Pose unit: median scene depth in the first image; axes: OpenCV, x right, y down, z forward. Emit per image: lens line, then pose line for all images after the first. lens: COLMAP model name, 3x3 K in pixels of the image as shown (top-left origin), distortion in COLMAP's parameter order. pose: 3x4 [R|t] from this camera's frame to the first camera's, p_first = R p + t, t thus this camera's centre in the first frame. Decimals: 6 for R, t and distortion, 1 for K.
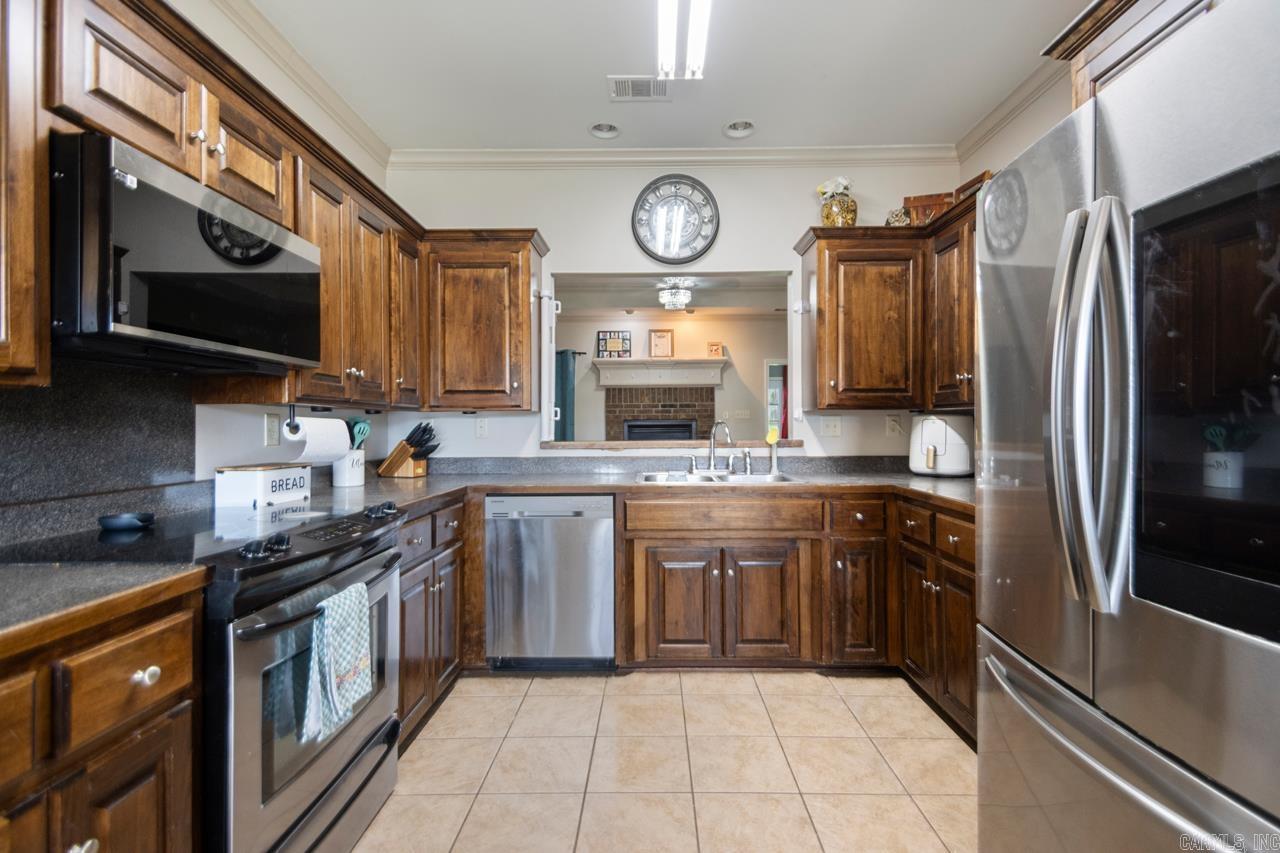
lens RADIAL K [[581.1, 0, 640.2], [0, 581.1, 423.5], [0, 0, 1]] dist [0.000215, 0.000006]
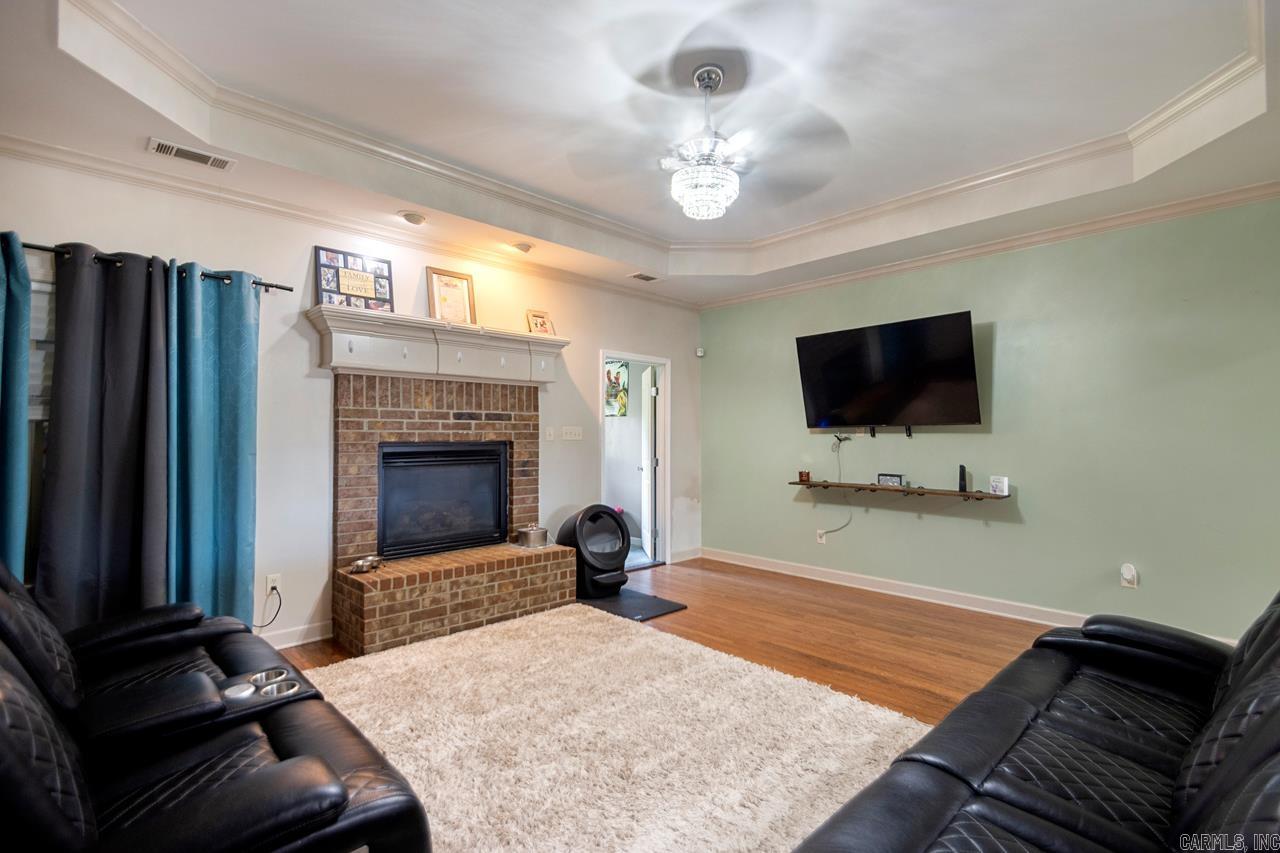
lens RADIAL K [[581.1, 0, 642.1], [0, 581.1, 423.1], [0, 0, 1]] dist [0.000215, 0.000006]
pose [[0.718459, 0.022792, 0.695196, -0.203234], [-0.000119, 0.999467, -0.032645, -0.006660], [-0.695570, 0.023372, 0.718079, 0.507288]]
